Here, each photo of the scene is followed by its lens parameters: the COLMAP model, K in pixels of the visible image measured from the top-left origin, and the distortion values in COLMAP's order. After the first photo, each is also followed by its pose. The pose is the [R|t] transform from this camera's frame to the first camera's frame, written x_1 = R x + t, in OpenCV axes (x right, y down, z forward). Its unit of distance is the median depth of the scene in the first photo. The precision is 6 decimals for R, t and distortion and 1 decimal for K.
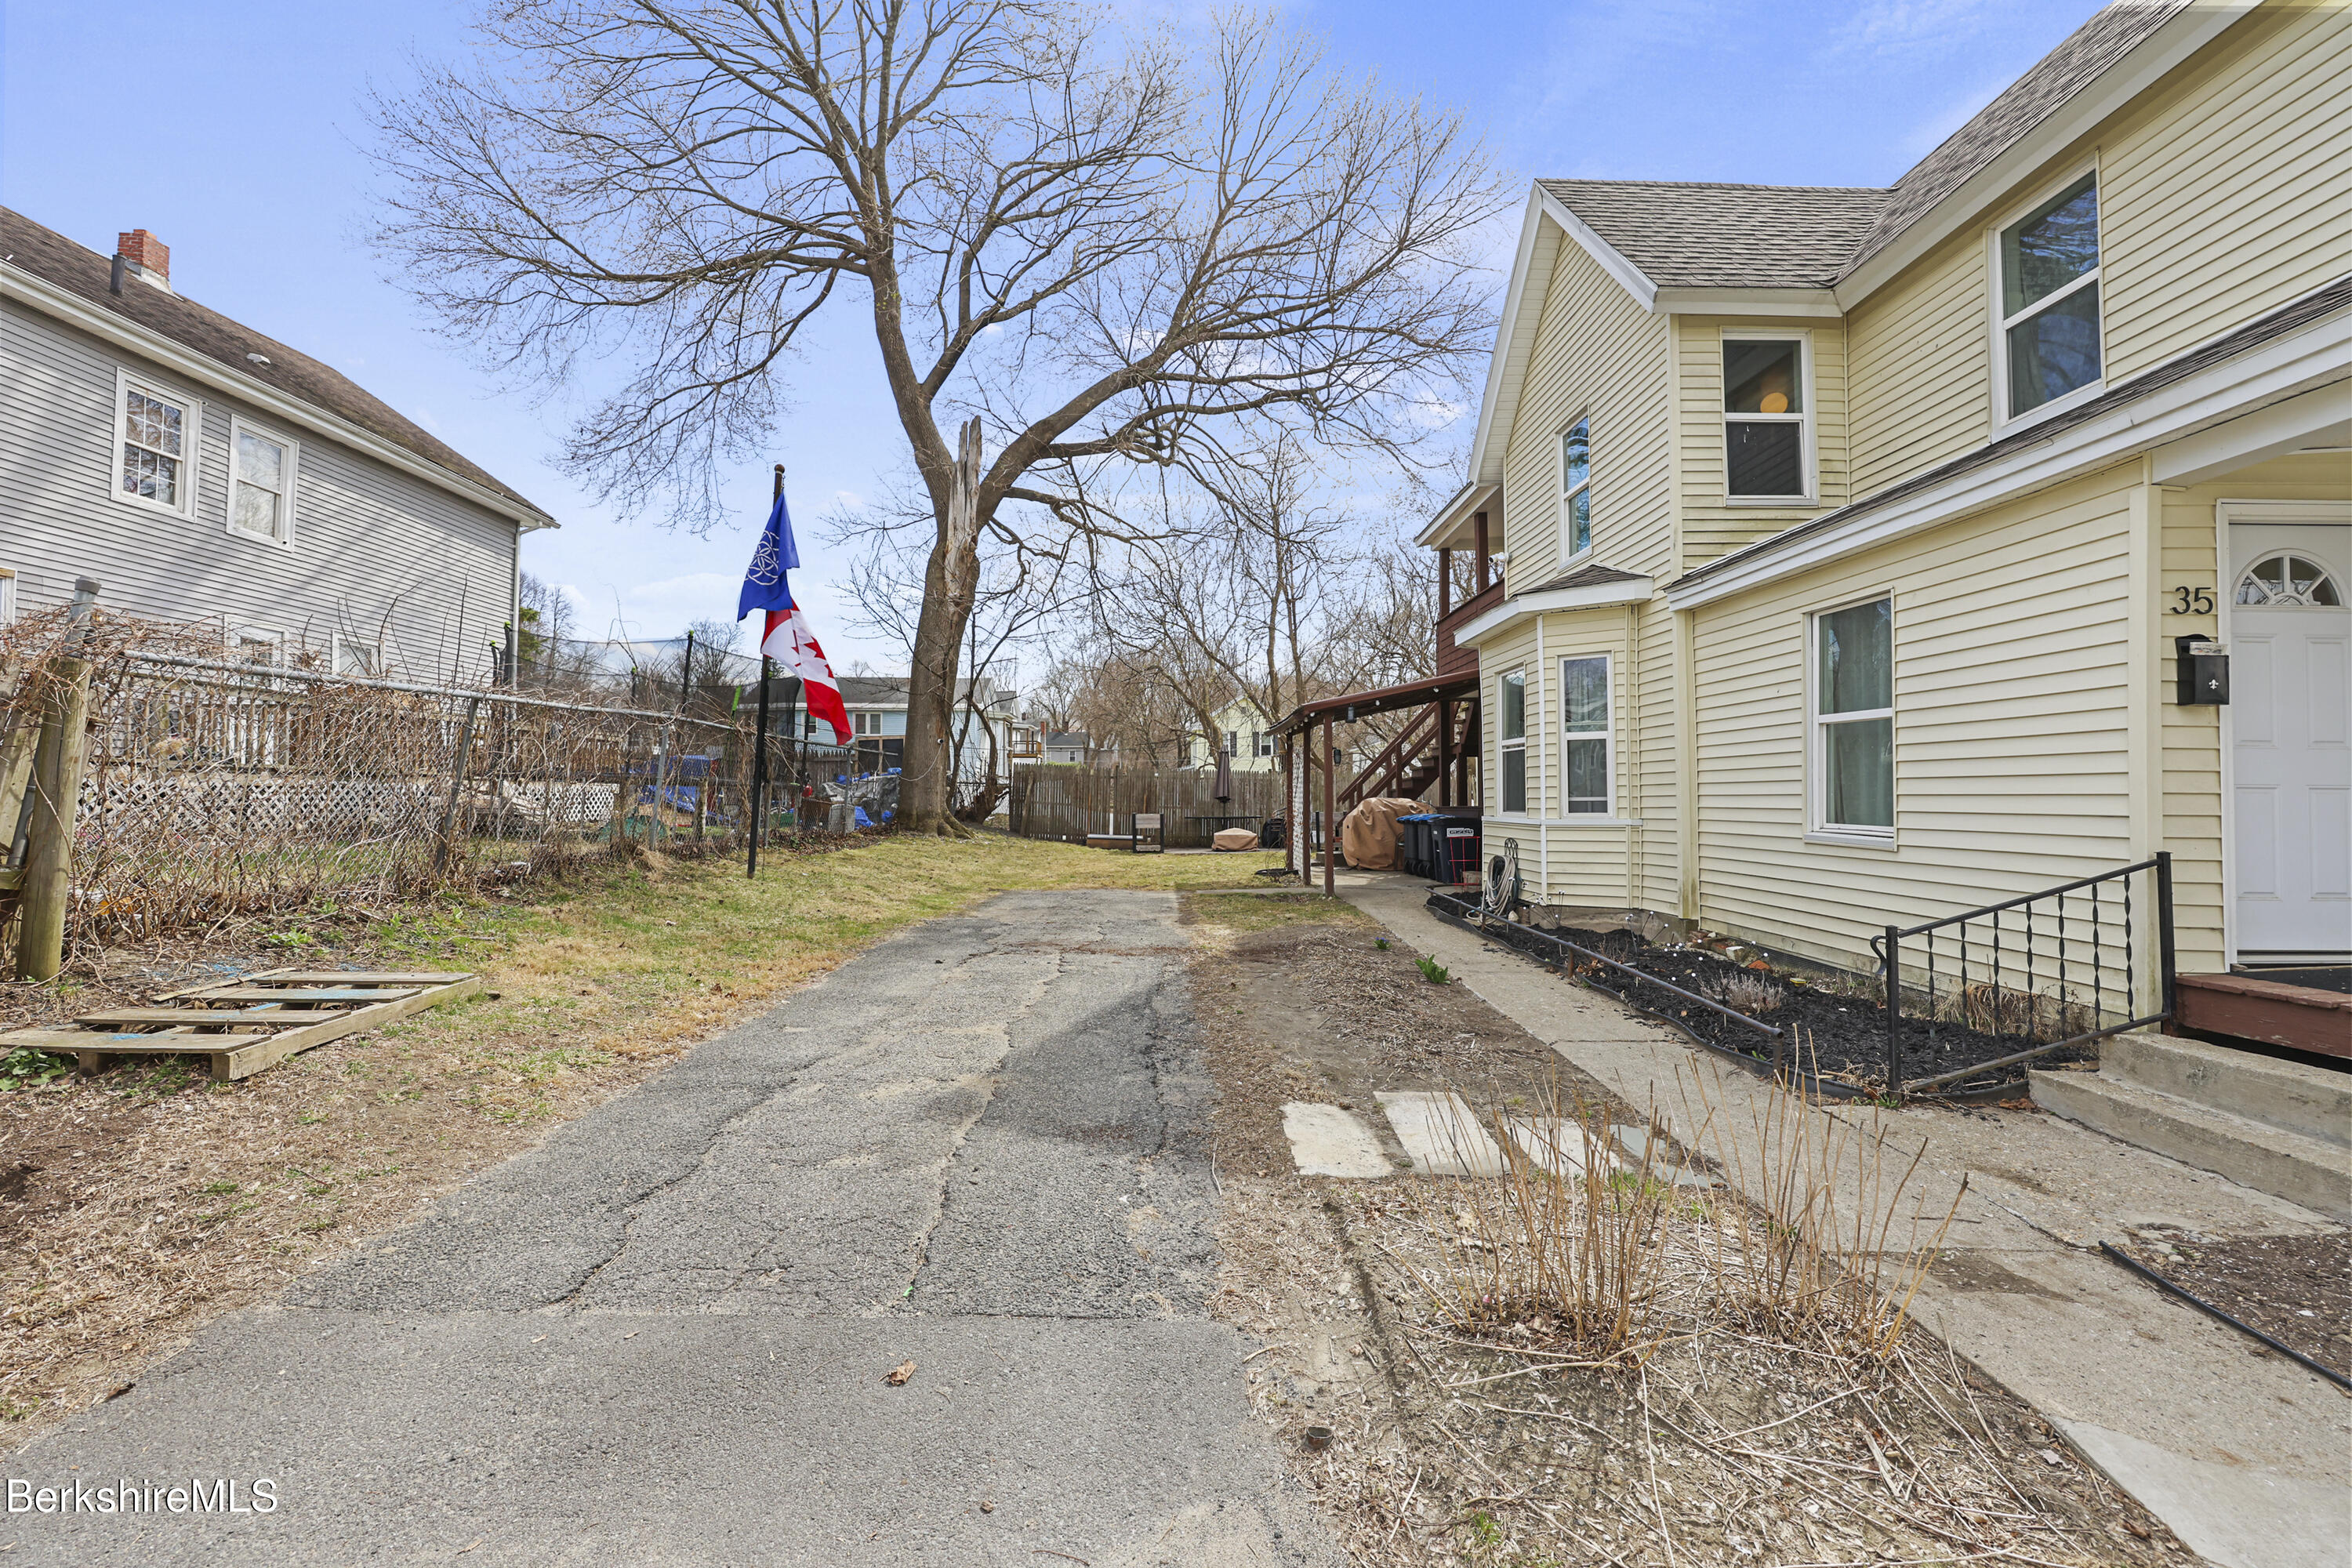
lens RADIAL K [[956.3, 0, 1200.0], [0, 956.3, 791.0], [0, 0, 1]] dist [0.000246, -0.000140]
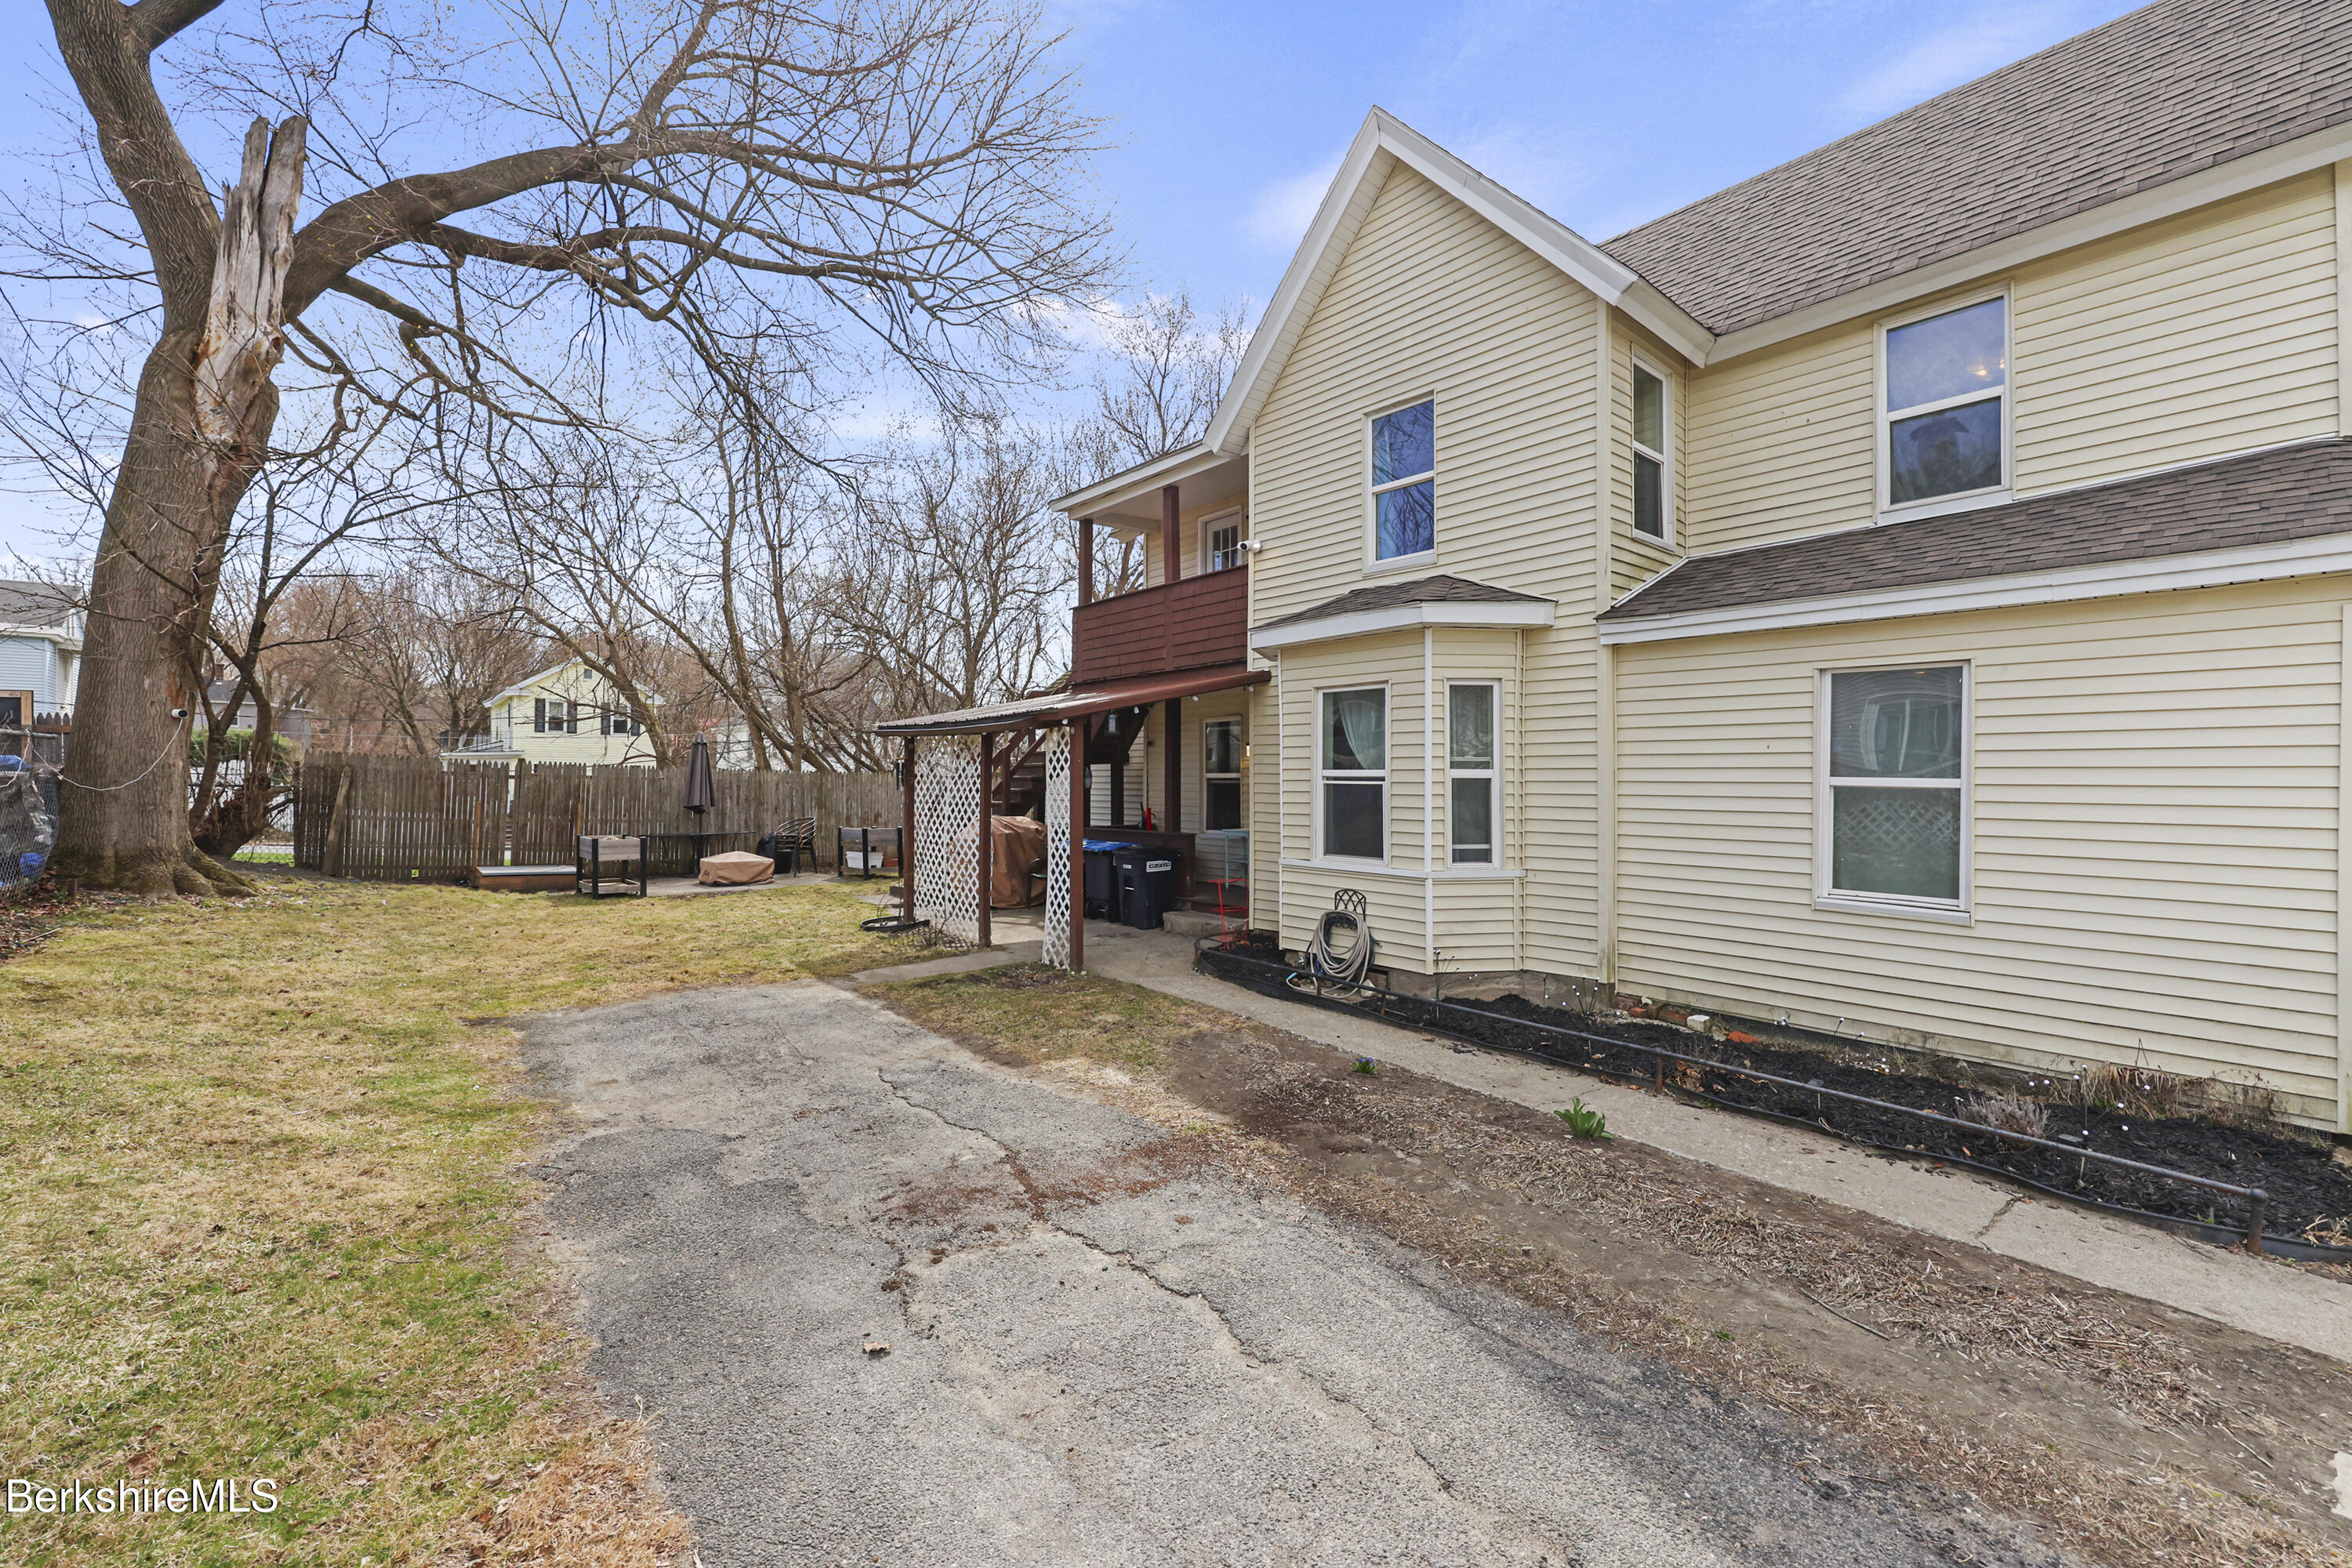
lens RADIAL K [[956.3, 0, 1180.4], [0, 956.3, 785.7], [0, 0, 1]] dist [0.000246, -0.000140]
pose [[0.777941, 0.005370, 0.628315, -0.204440], [-0.015165, 0.999833, 0.010231, -0.030872], [-0.628155, -0.017488, 0.777892, 0.292367]]
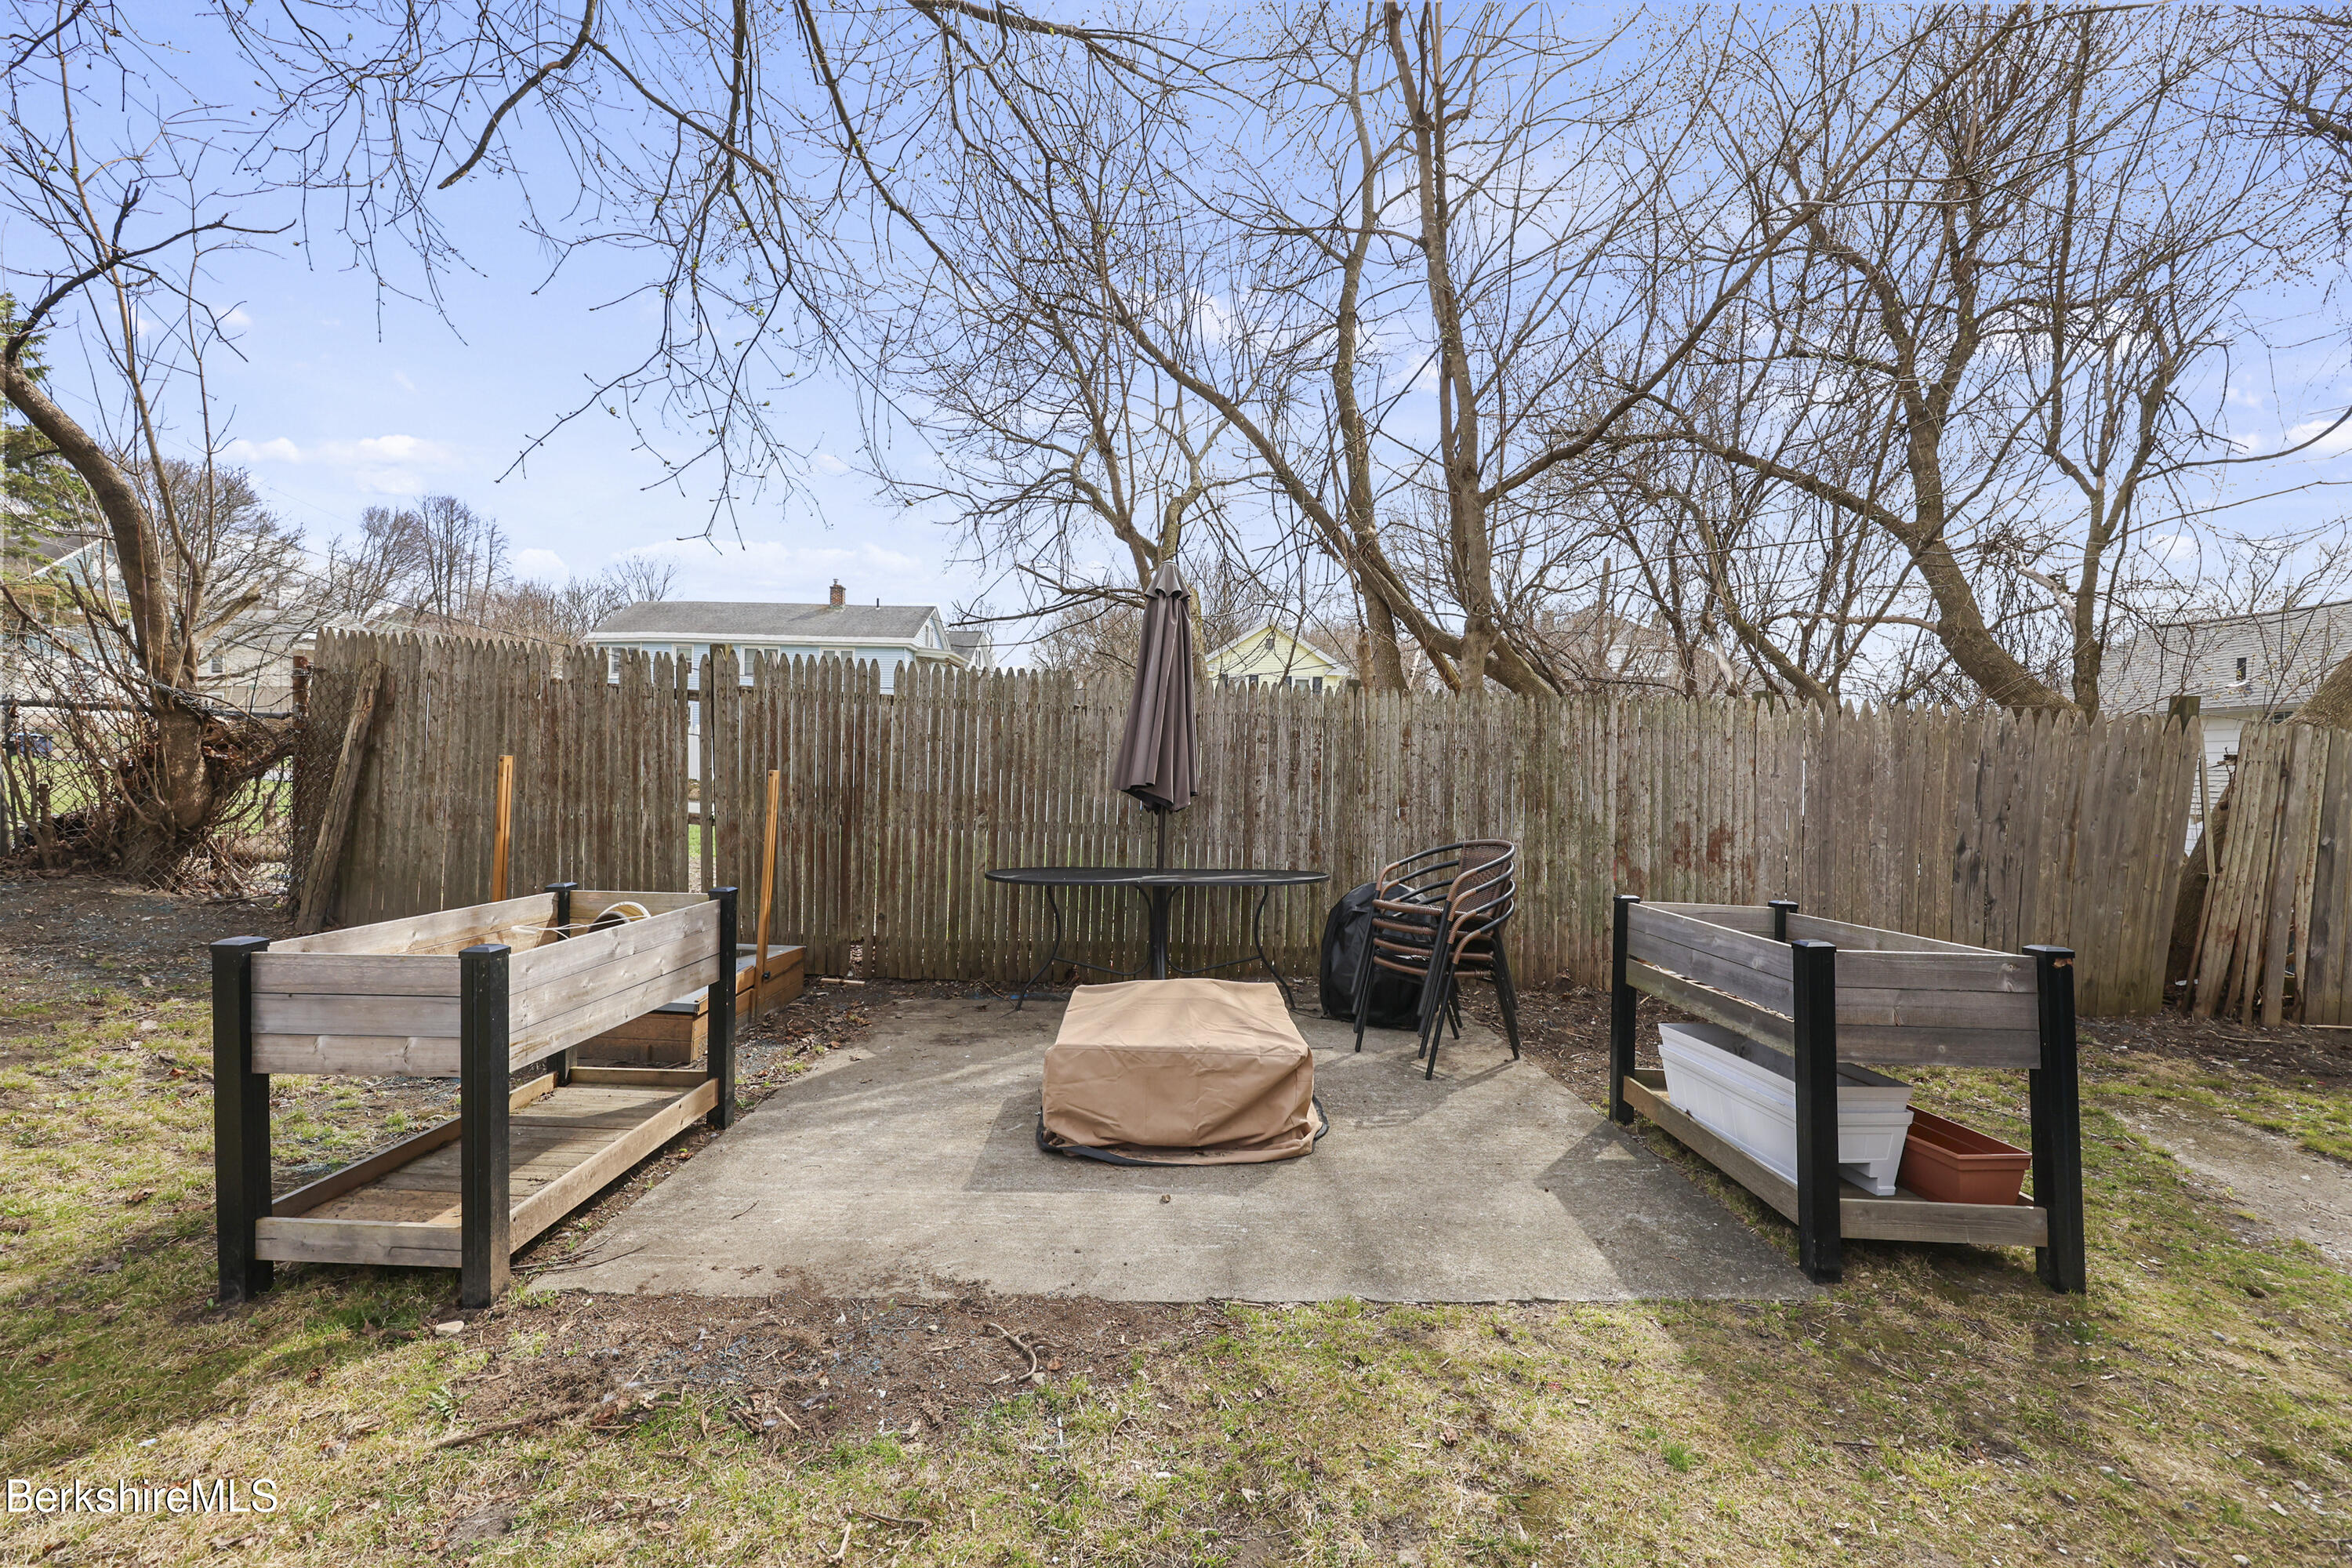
lens RADIAL K [[956.3, 0, 1190.5], [0, 956.3, 781.1], [0, 0, 1]] dist [0.000246, -0.000140]
pose [[0.999577, 0.021201, -0.019891, 0.047494], [-0.020800, 0.999580, 0.020159, -0.001220], [0.020310, -0.019737, 0.999599, 1.061280]]
